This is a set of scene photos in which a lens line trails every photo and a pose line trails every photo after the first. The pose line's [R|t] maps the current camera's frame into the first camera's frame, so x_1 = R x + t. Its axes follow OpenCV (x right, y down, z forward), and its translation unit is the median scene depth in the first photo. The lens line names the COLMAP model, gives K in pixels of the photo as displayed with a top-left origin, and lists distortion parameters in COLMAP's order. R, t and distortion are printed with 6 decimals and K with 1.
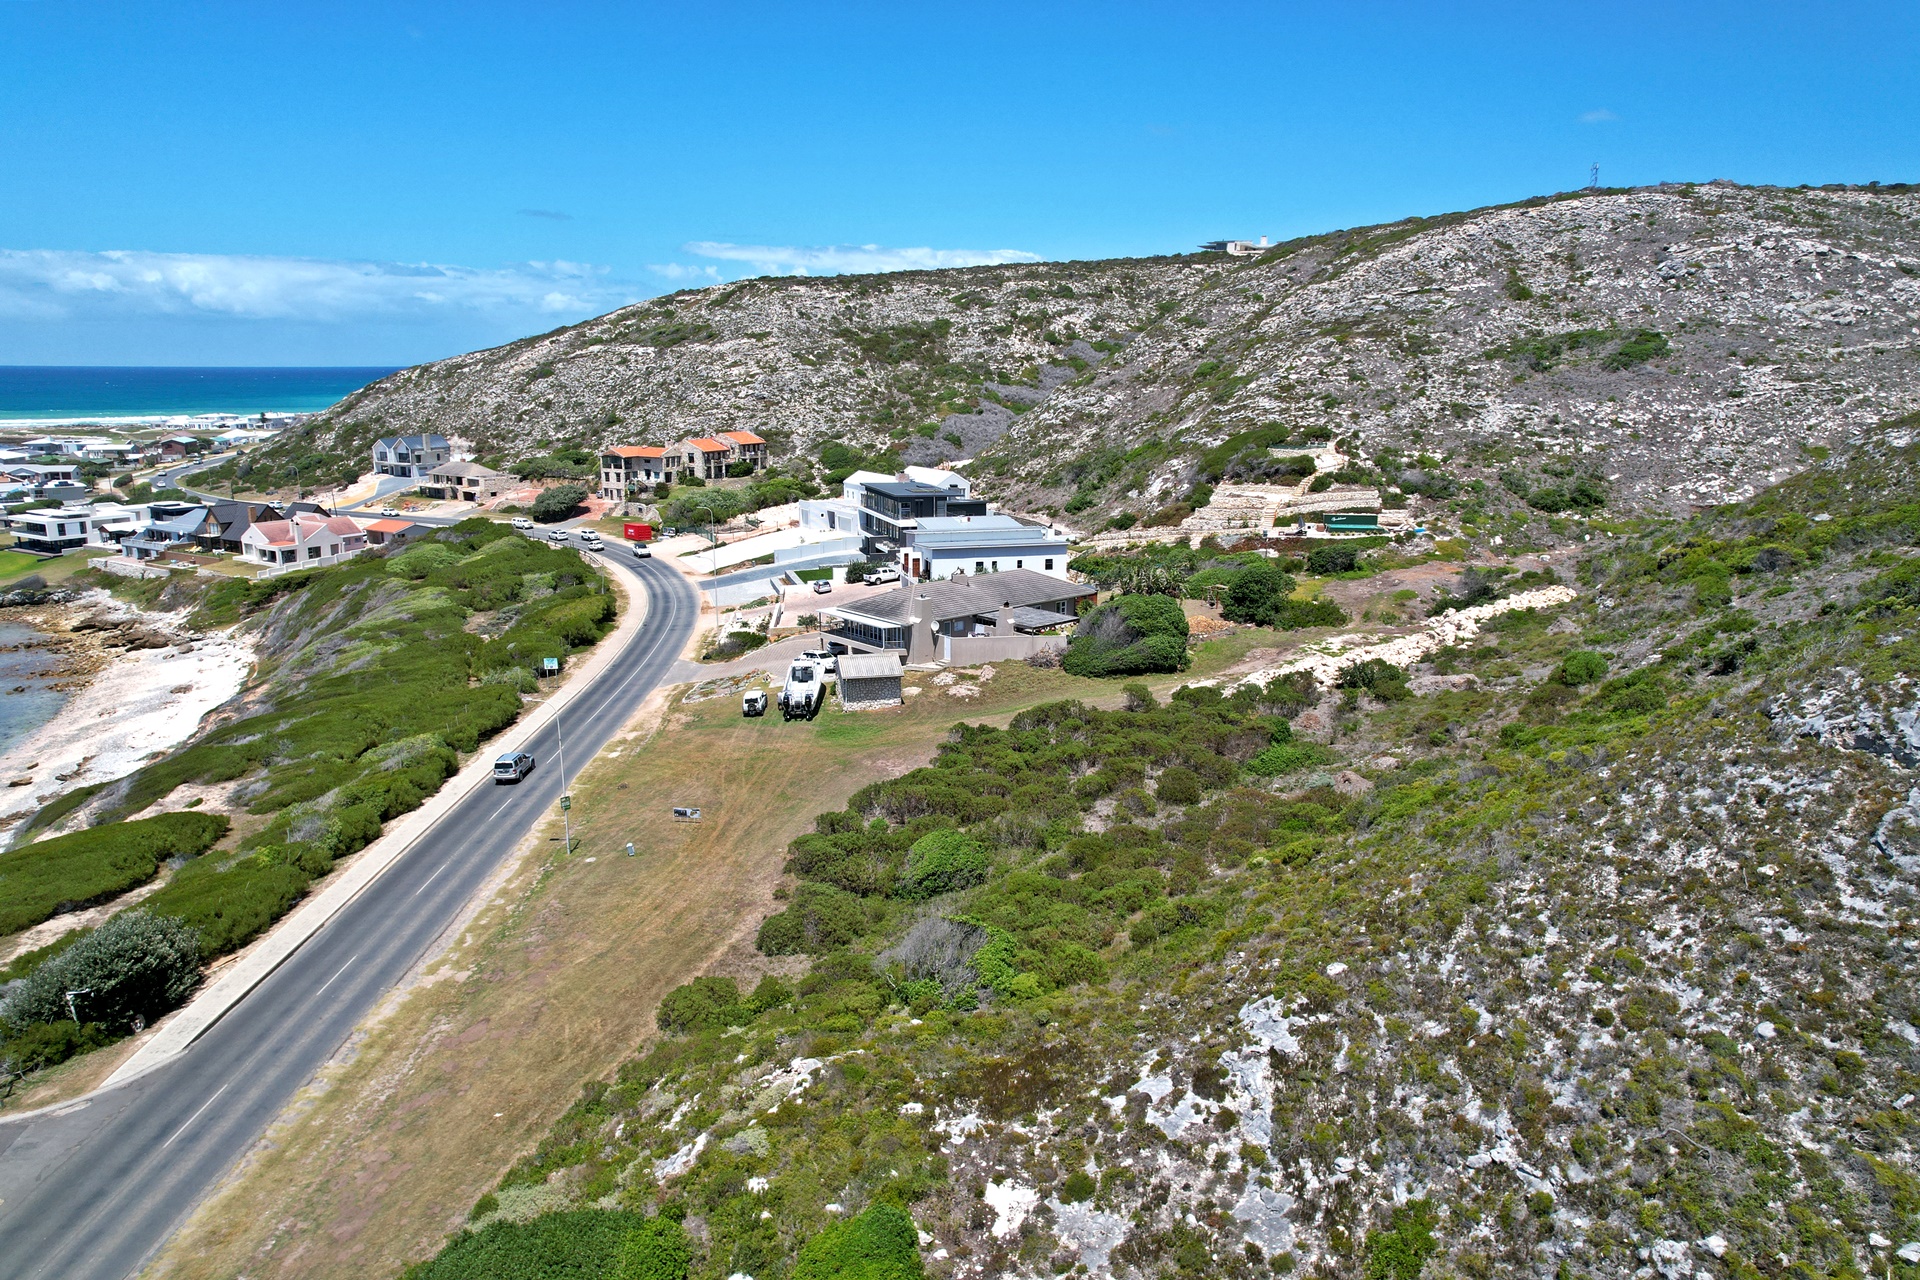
lens RADIAL K [[1233.9, 0, 956.4], [0, 1233.9, 630.9], [0, 0, 1]] dist [-0.050353, 0.005758]
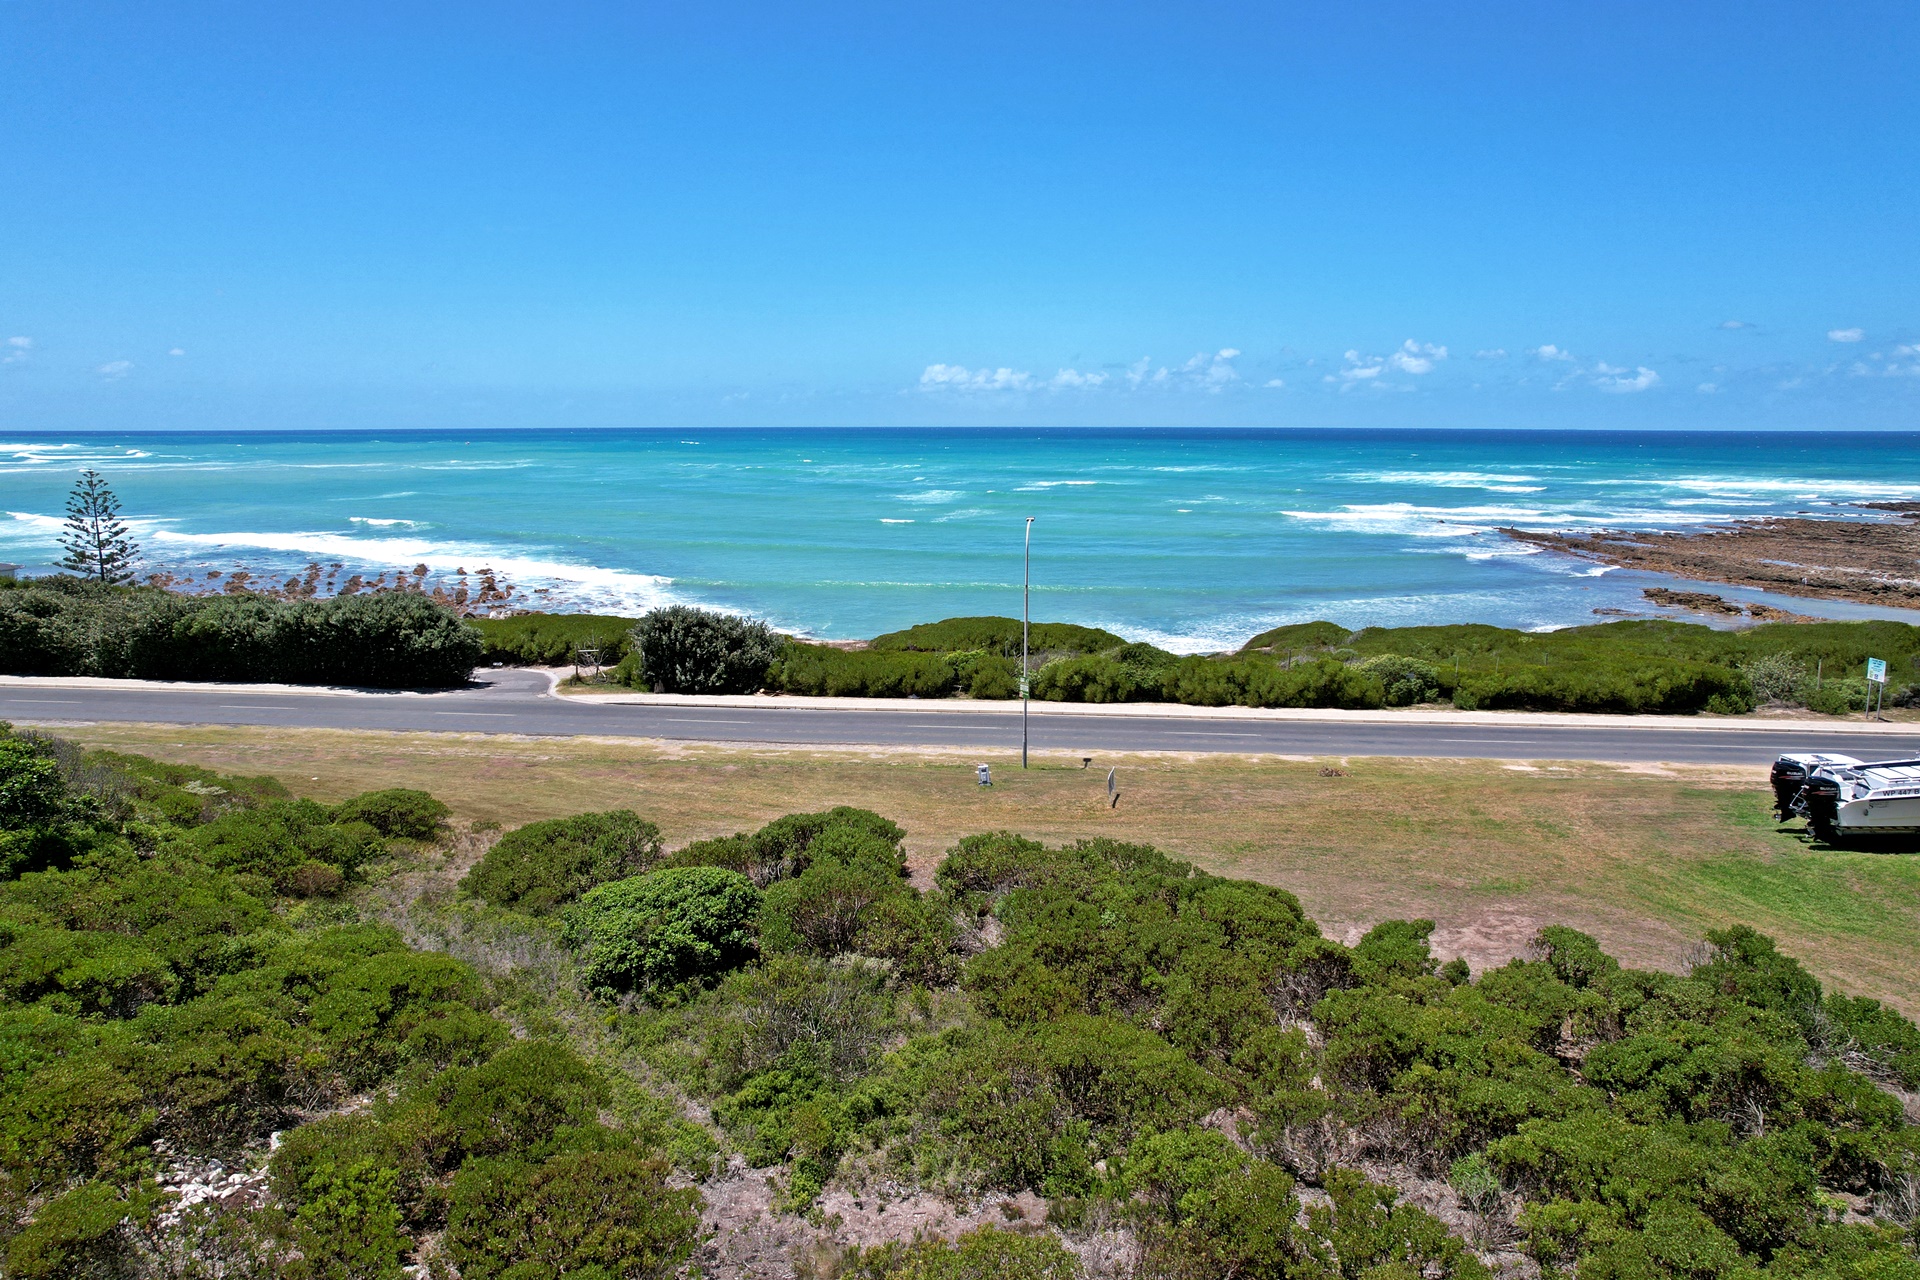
lens RADIAL K [[1250.5, 0, 962.5], [0, 1250.5, 633.5], [0, 0, 1]] dist [-0.070291, 0.066885]
pose [[-0.115410, 0.156498, -0.980912, 0.098635], [-0.209179, 0.961537, 0.178018, 0.000177], [0.971043, 0.225731, -0.078235, 0.300901]]
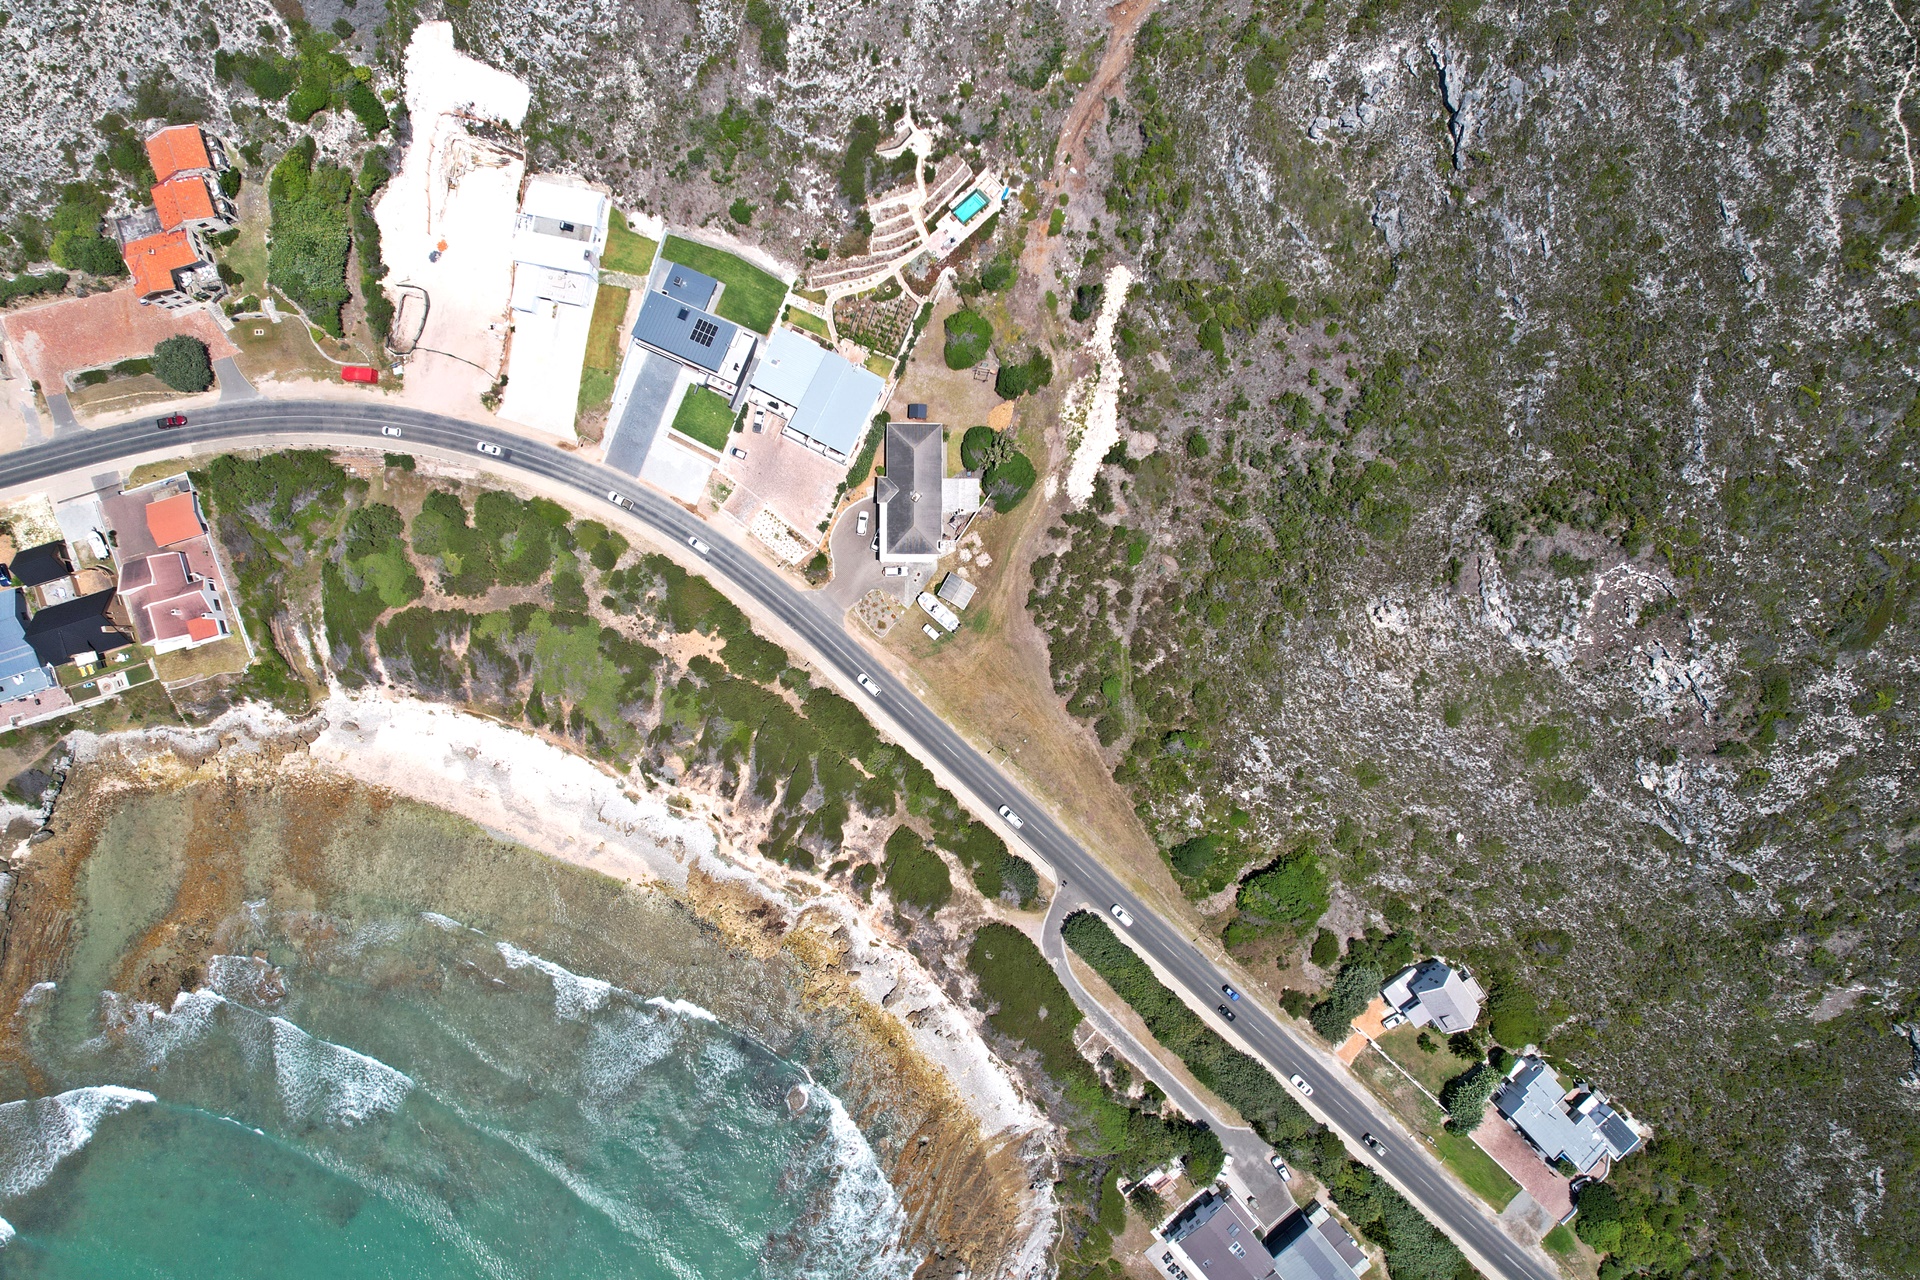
lens RADIAL K [[1233.9, 0, 956.4], [0, 1233.9, 630.9], [0, 0, 1]] dist [-0.050353, 0.005758]
pose [[0.679300, -0.733741, 0.013215, -0.064789], [0.147689, 0.154327, 0.976919, -0.910159], [-0.718845, -0.661670, 0.213200, 0.184526]]
